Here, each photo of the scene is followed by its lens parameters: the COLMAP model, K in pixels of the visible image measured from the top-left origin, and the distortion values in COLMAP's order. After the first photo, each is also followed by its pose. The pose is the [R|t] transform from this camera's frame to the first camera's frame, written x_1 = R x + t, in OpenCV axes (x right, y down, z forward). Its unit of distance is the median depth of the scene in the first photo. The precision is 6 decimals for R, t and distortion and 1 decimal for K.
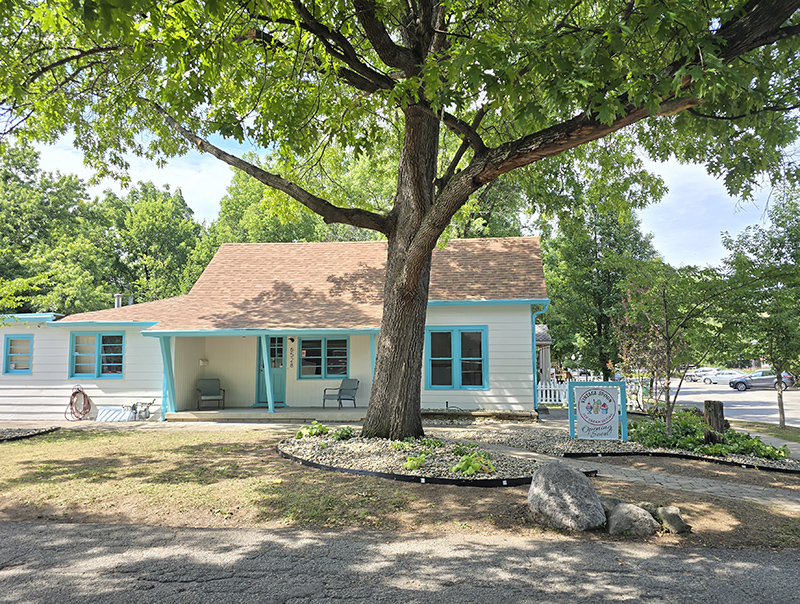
lens RADIAL K [[542.3, 0, 403.3], [0, 542.3, 297.9], [0, 0, 1]] dist [0.003877, -0.002438]
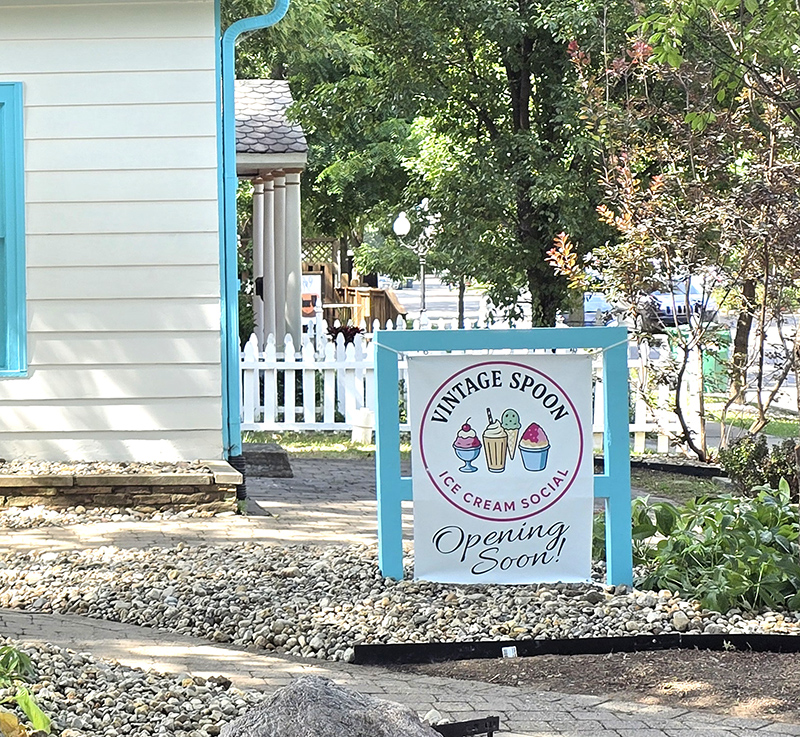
lens RADIAL K [[722.4, 0, 396.8], [0, 722.4, 368.2], [0, 0, 1]] dist [-0.005289, -0.003970]
pose [[0.998905, -0.011836, 0.045272, 0.298305], [0.007947, 0.996338, 0.085137, 0.143652], [-0.046114, -0.084684, 0.995340, 0.702145]]
